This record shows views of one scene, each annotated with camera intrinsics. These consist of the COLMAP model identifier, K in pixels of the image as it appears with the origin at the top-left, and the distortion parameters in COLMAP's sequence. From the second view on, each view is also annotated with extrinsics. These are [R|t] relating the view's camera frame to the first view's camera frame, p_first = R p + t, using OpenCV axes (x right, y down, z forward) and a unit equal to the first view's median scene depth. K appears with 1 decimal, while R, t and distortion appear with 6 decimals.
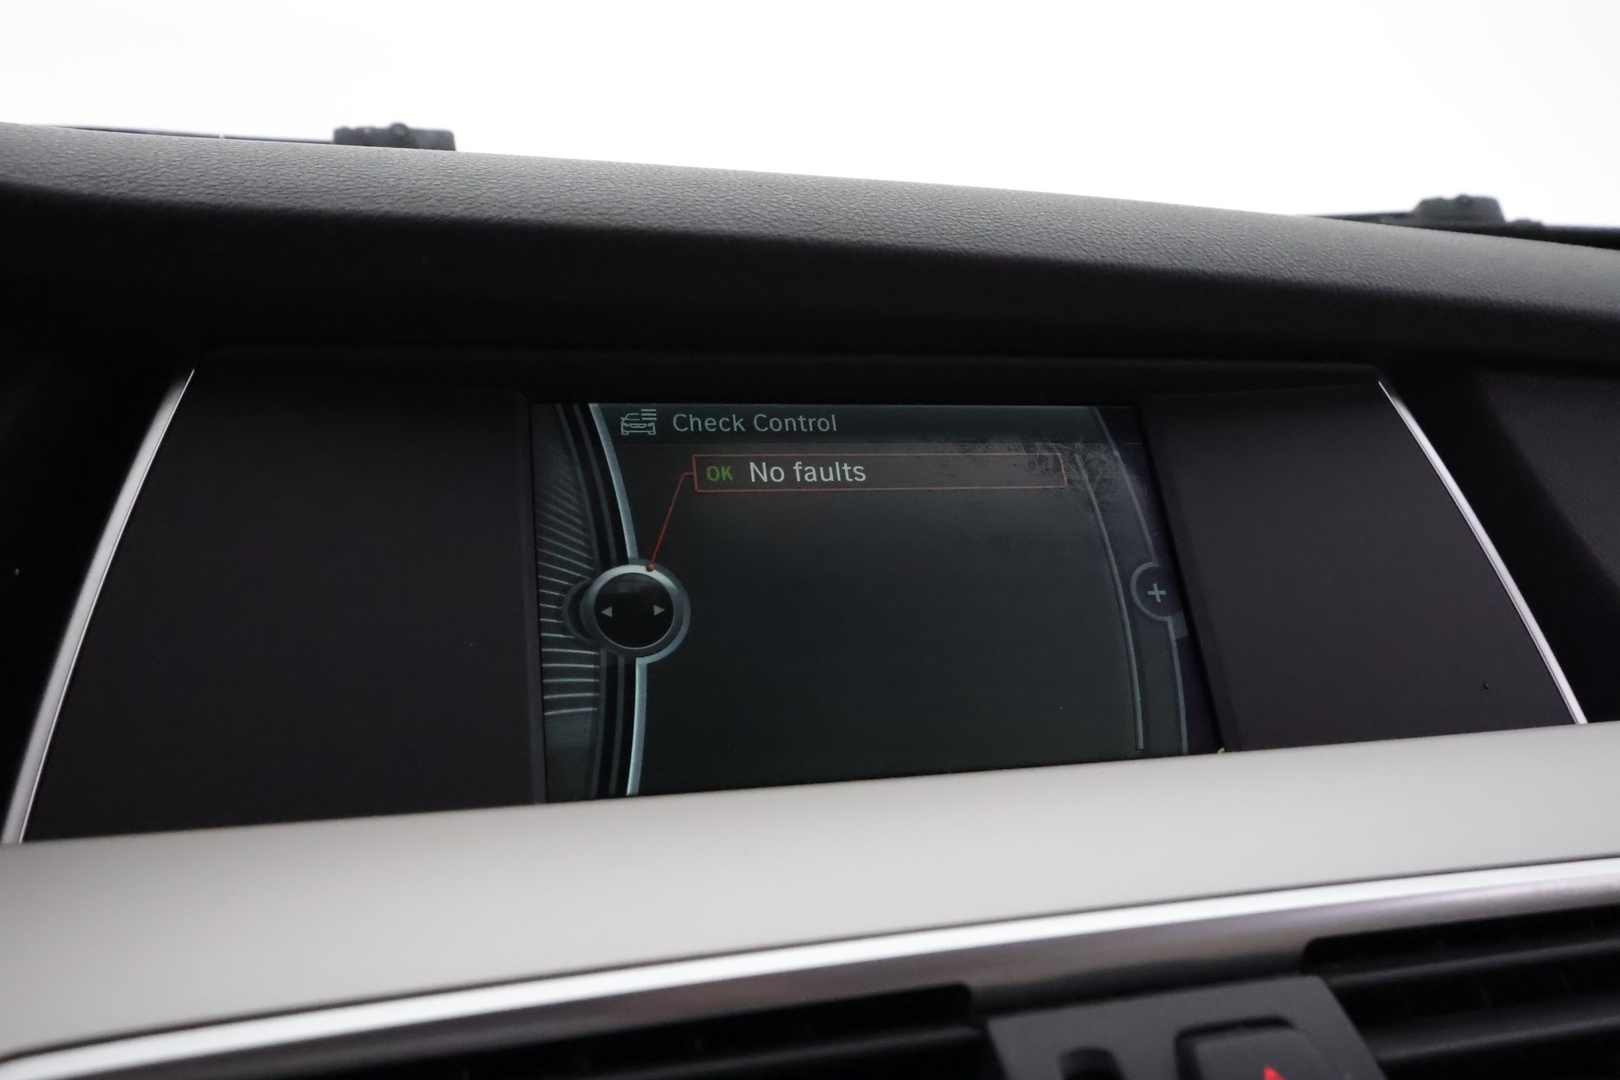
lens RADIAL K [[1369.2, 0, 810.0], [0, 1369.2, 540.0], [0, 0, 1]] dist [-0.002046, 0.006069]
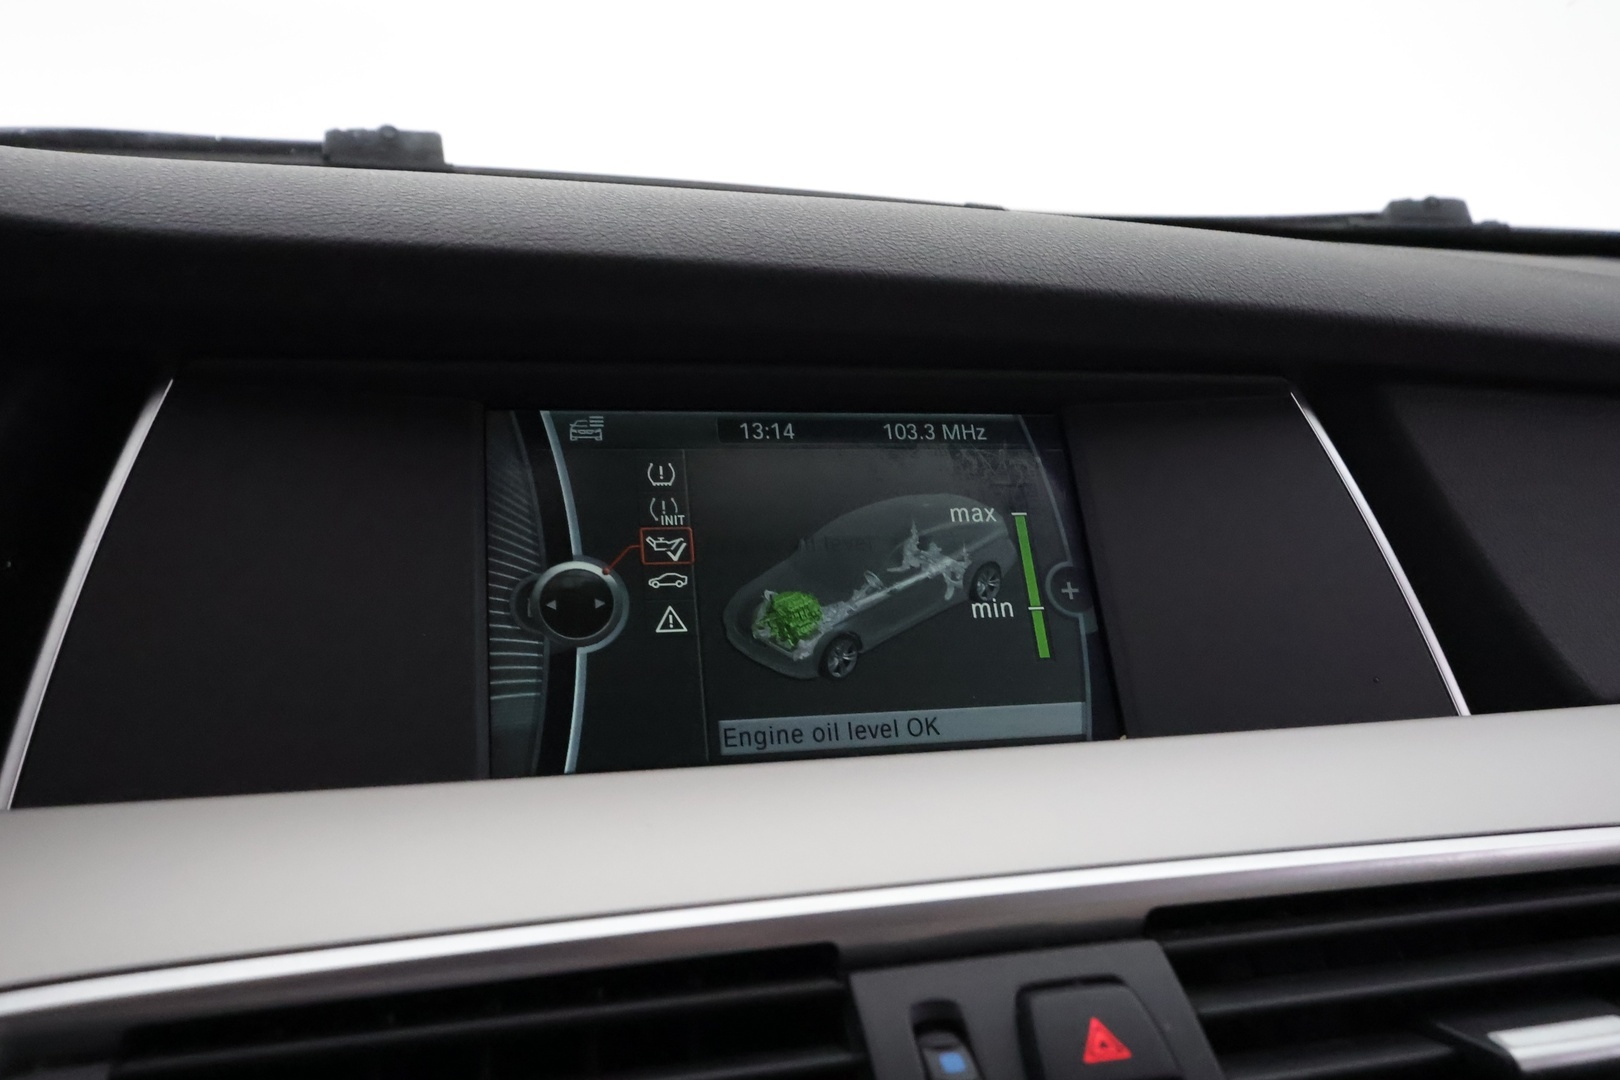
lens RADIAL K [[1357.9, 0, 807.8], [0, 1357.9, 547.4], [0, 0, 1]] dist [-0.003999, 0.006553]
pose [[0.999922, 0.010137, -0.007361, 0.063462], [-0.009982, 0.999734, 0.020795, -0.017808], [0.007570, -0.020720, 0.999757, -0.078538]]
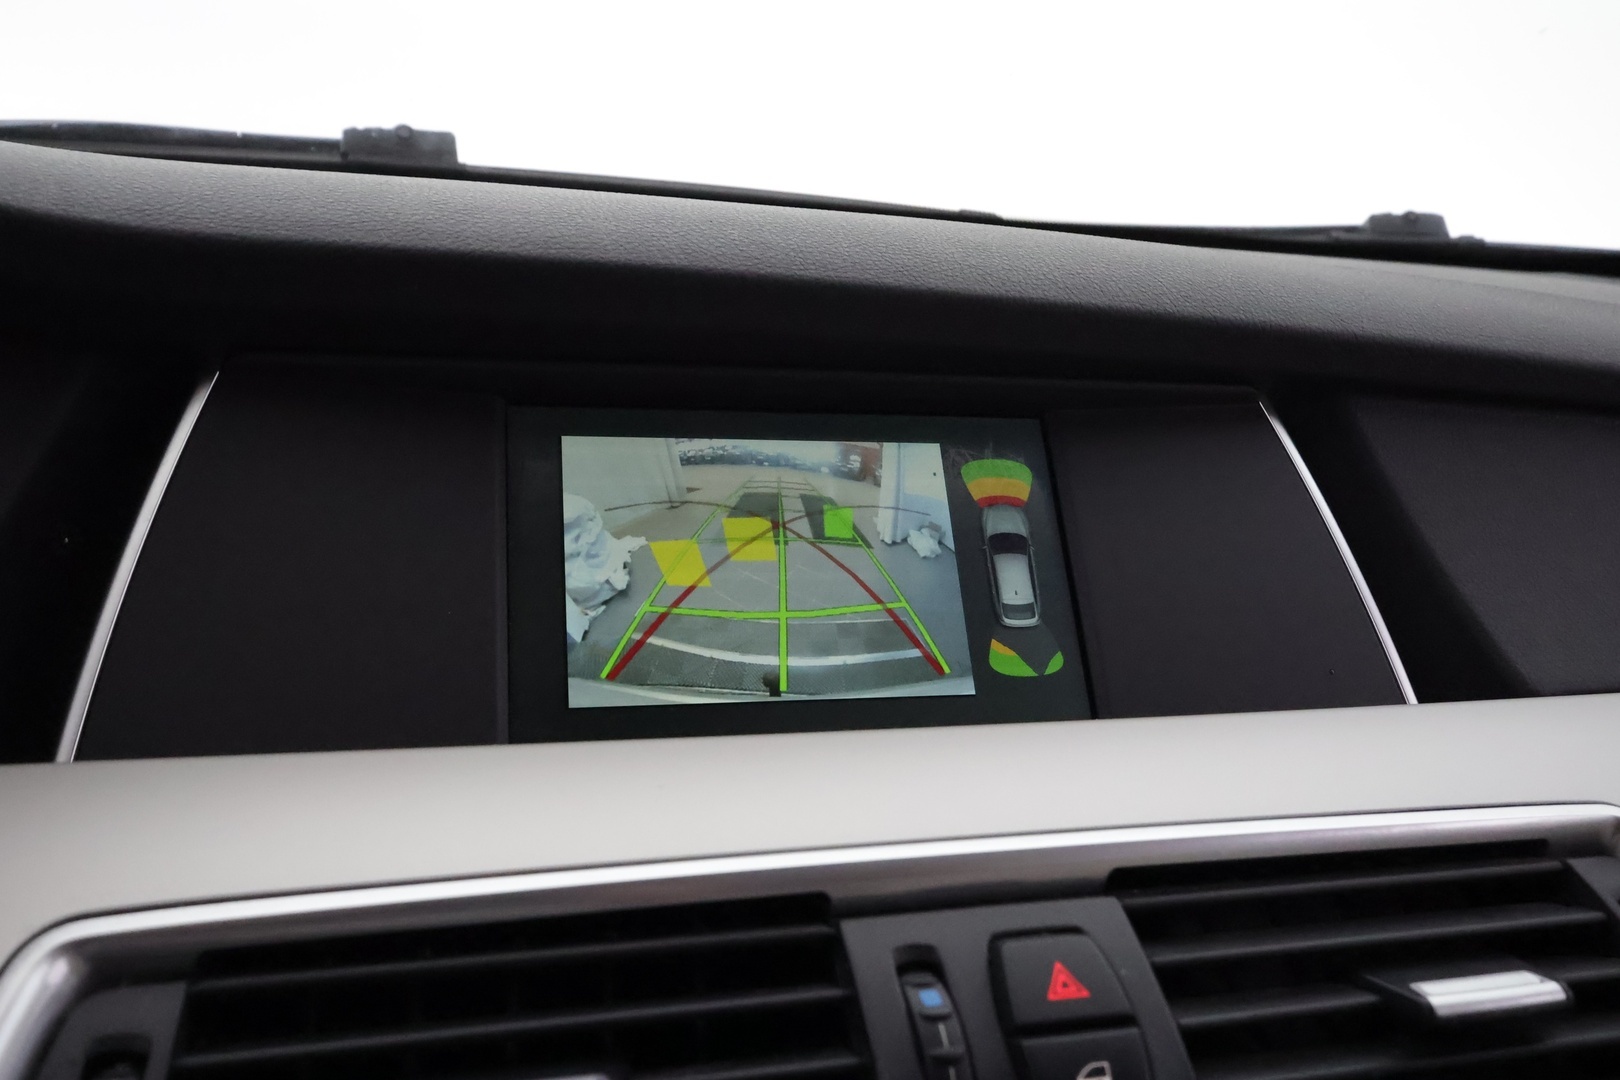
lens RADIAL K [[1355.3, 0, 810.0], [0, 1355.3, 540.0], [0, 0, 1]] dist [0.002098, -0.007441]
pose [[0.999594, 0.028396, 0.002416, 0.056568], [-0.028438, 0.999400, 0.019749, -0.017039], [-0.001854, -0.019810, 0.999802, -0.161422]]
